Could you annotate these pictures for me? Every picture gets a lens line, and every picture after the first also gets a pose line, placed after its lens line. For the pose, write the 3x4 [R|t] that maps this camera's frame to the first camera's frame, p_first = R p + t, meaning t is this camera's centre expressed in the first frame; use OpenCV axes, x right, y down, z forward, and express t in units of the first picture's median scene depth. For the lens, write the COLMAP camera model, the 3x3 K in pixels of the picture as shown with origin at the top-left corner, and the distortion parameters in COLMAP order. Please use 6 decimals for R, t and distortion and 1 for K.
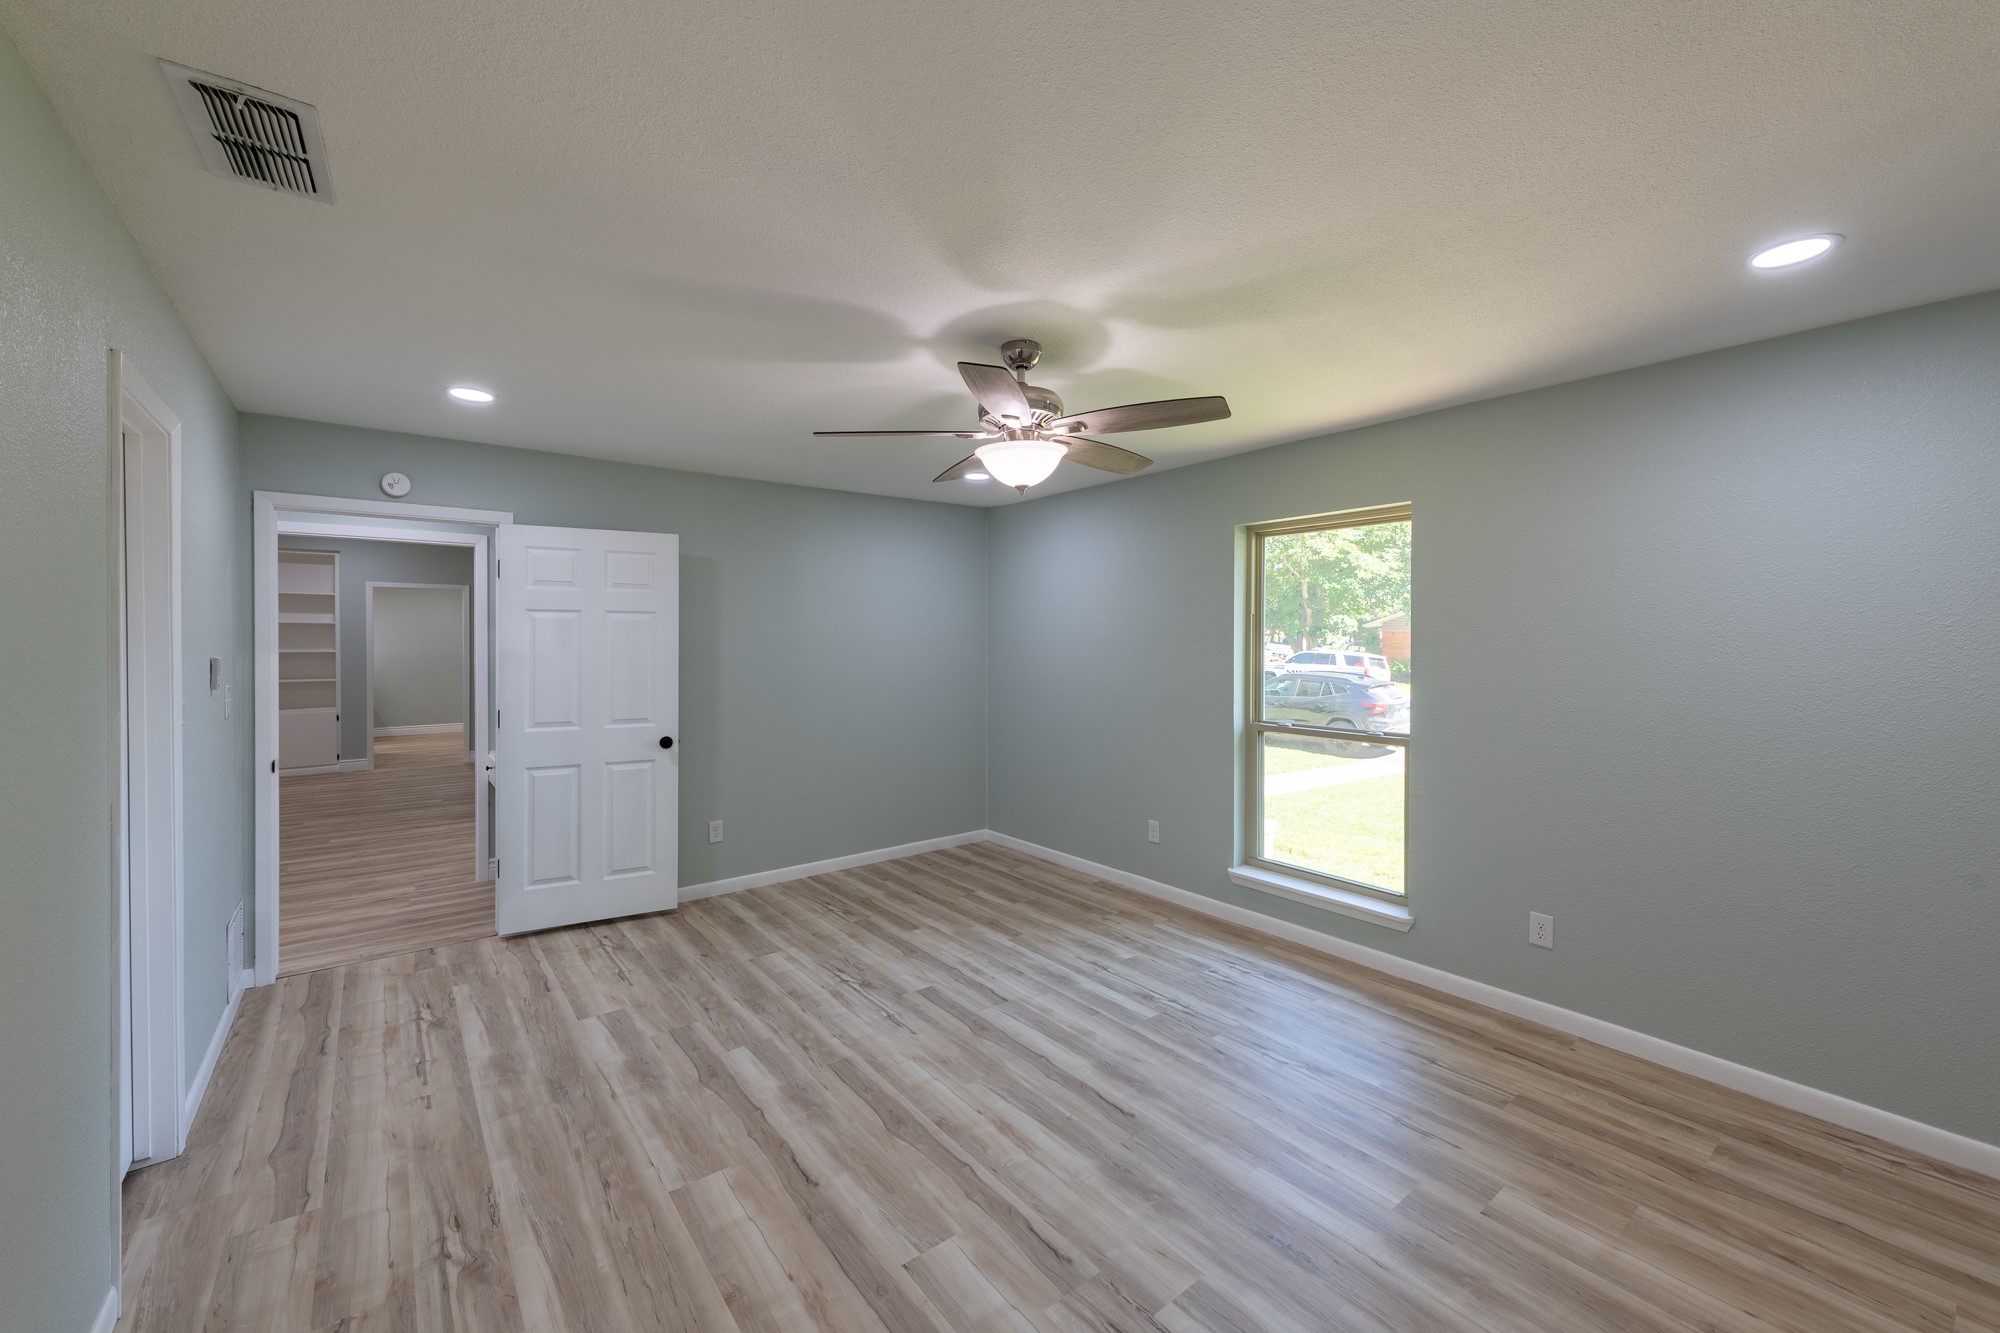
lens RADIAL K [[785.0, 0, 1000.8], [0, 785.0, 655.4], [0, 0, 1]] dist [0.016068, -0.005165]
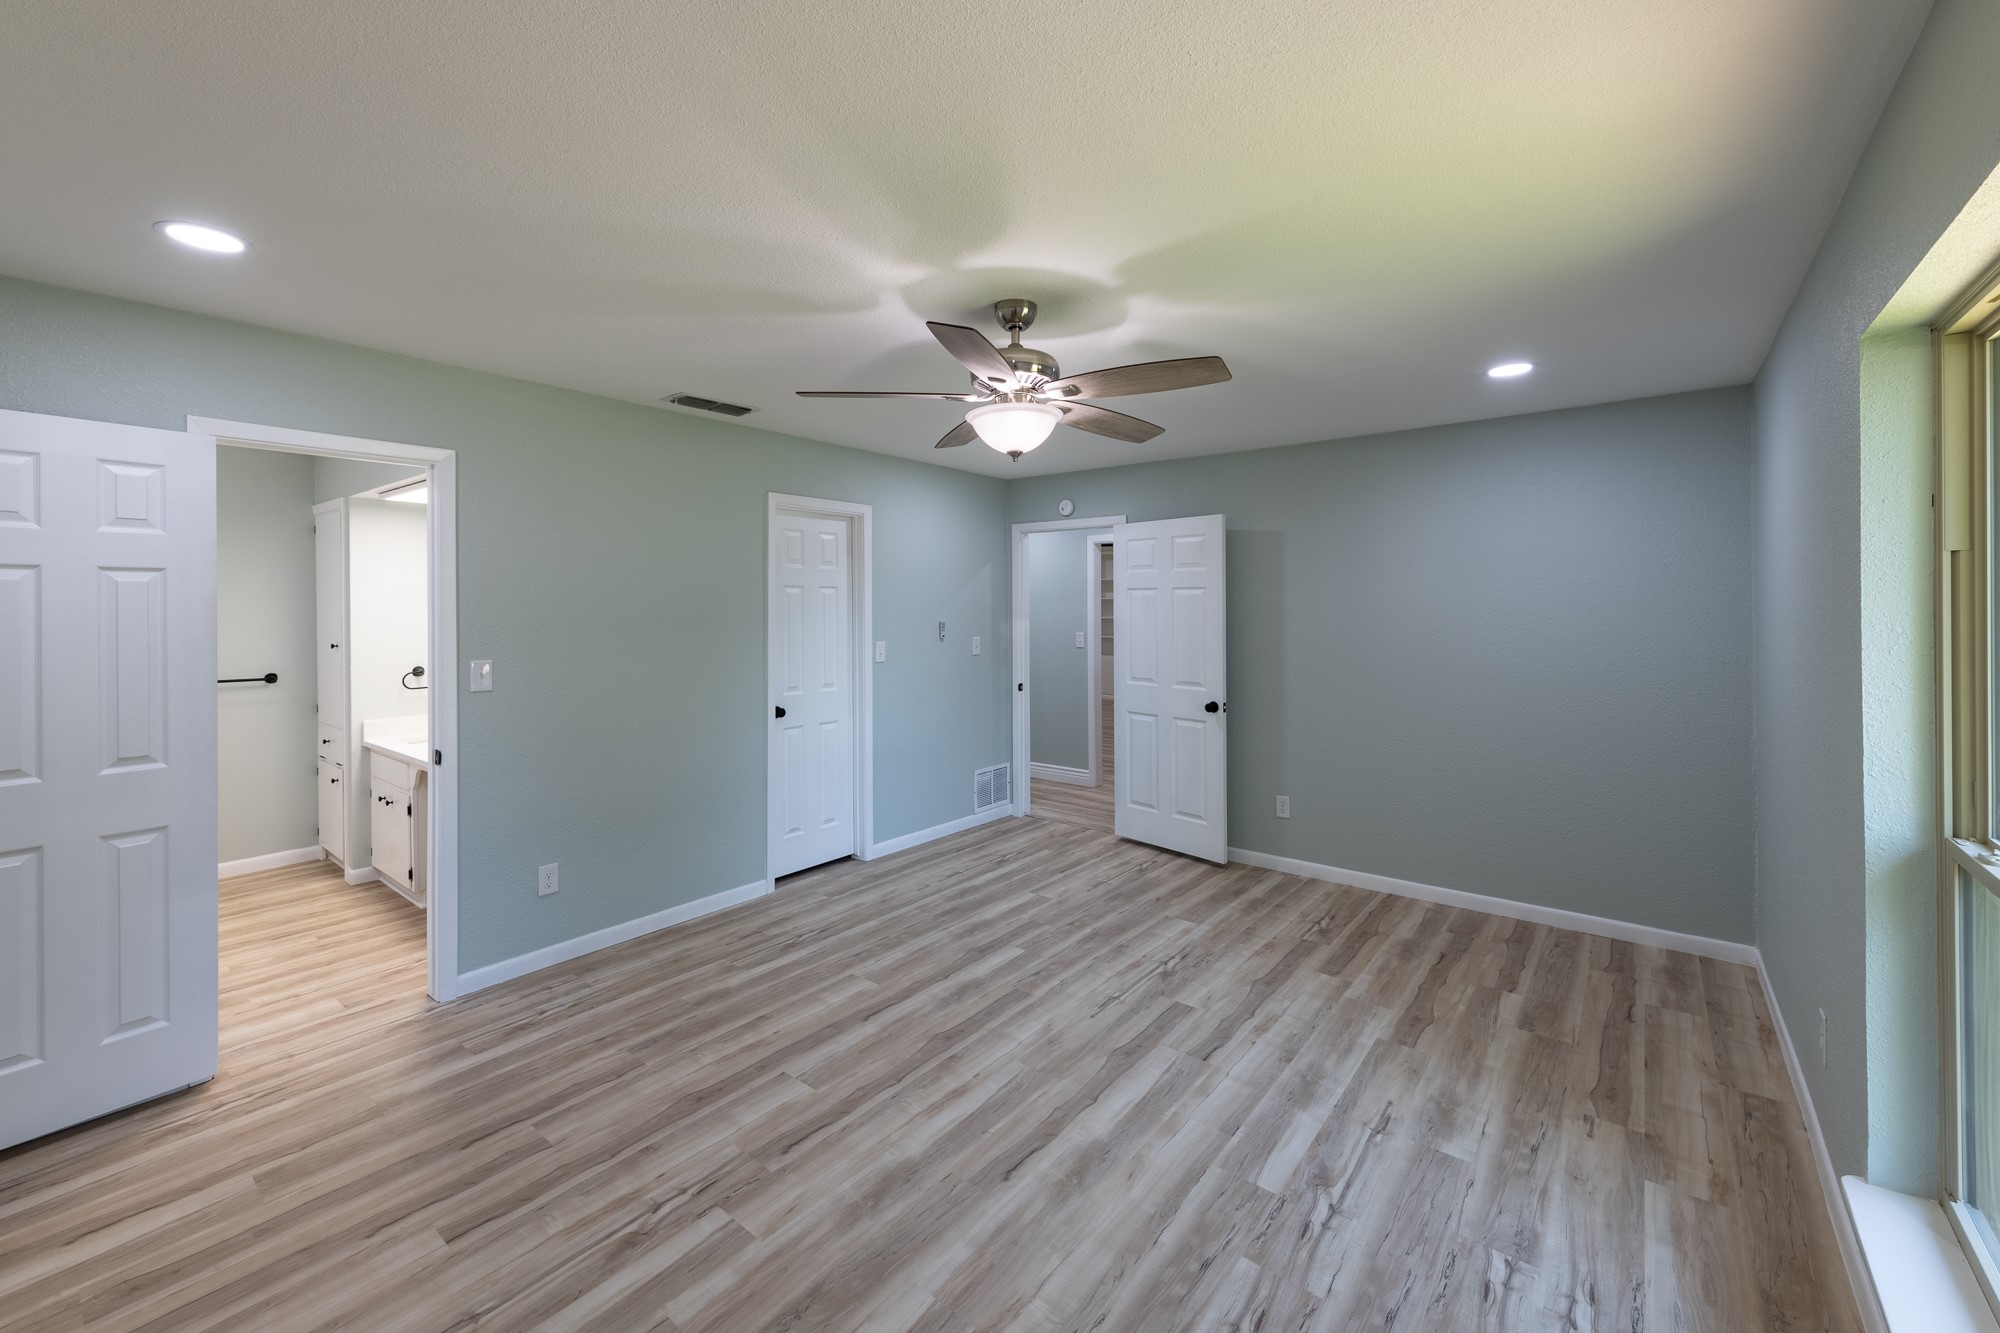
lens RADIAL K [[801.6, 0, 1005.4], [0, 801.6, 609.4], [0, 0, 1]] dist [0.014720, -0.005231]
pose [[0.235932, -0.000541, -0.971770, 0.817382], [-0.021769, 0.999746, -0.005842, -0.015655], [0.971526, 0.022533, 0.235860, 0.638107]]
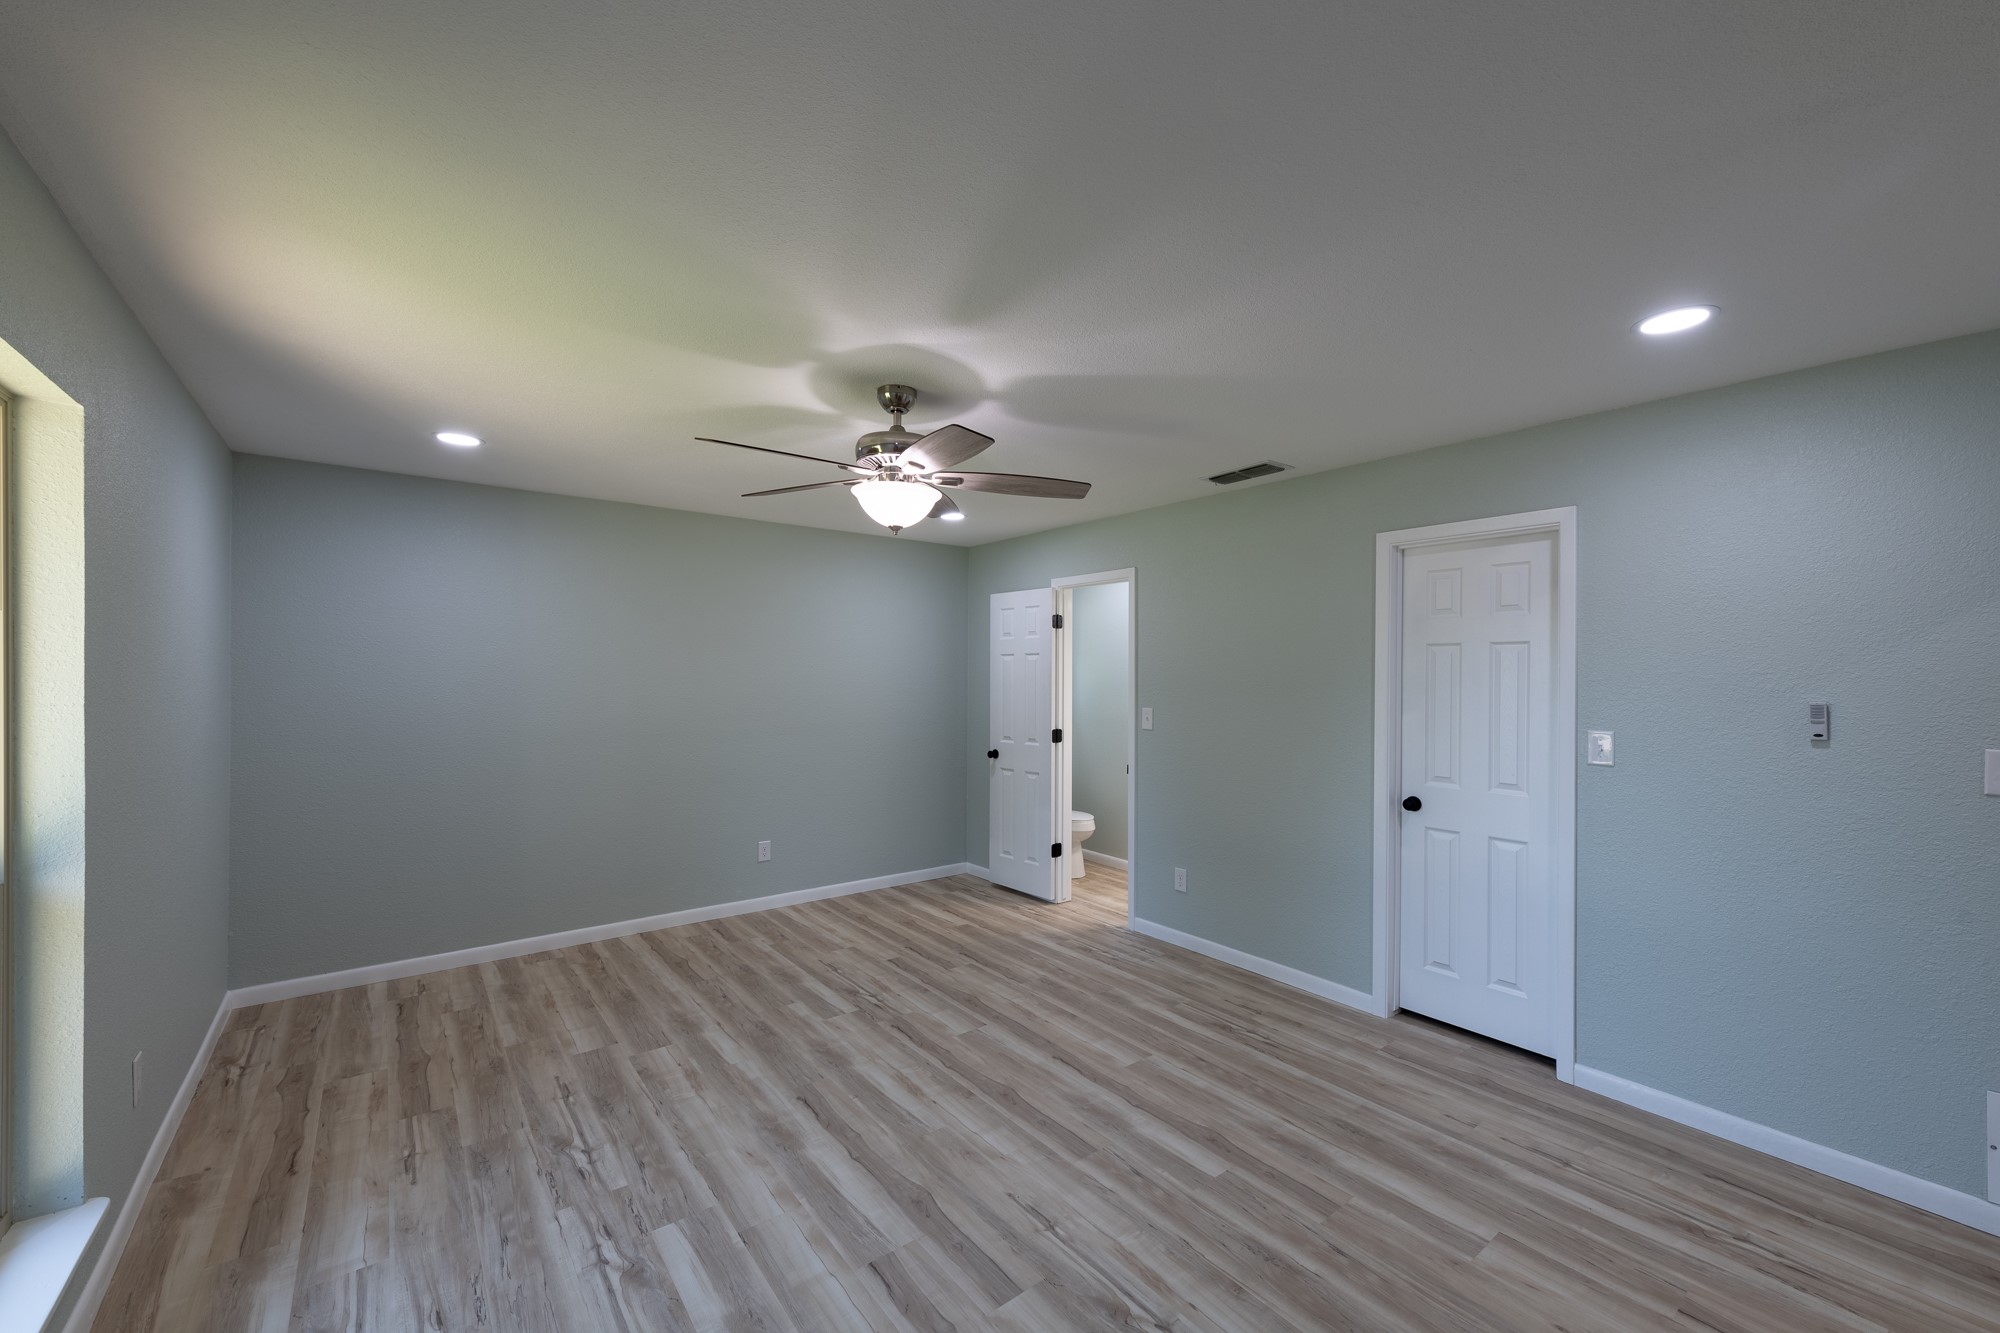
lens RADIAL K [[791.5, 0, 1004.0], [0, 791.5, 673.0], [0, 0, 1]] dist [0.016260, -0.005855]
pose [[-0.999978, -0.006022, 0.002796, -0.101900], [-0.005951, 0.999675, 0.024771, -0.042368], [-0.002944, 0.024754, -0.999689, 1.725022]]
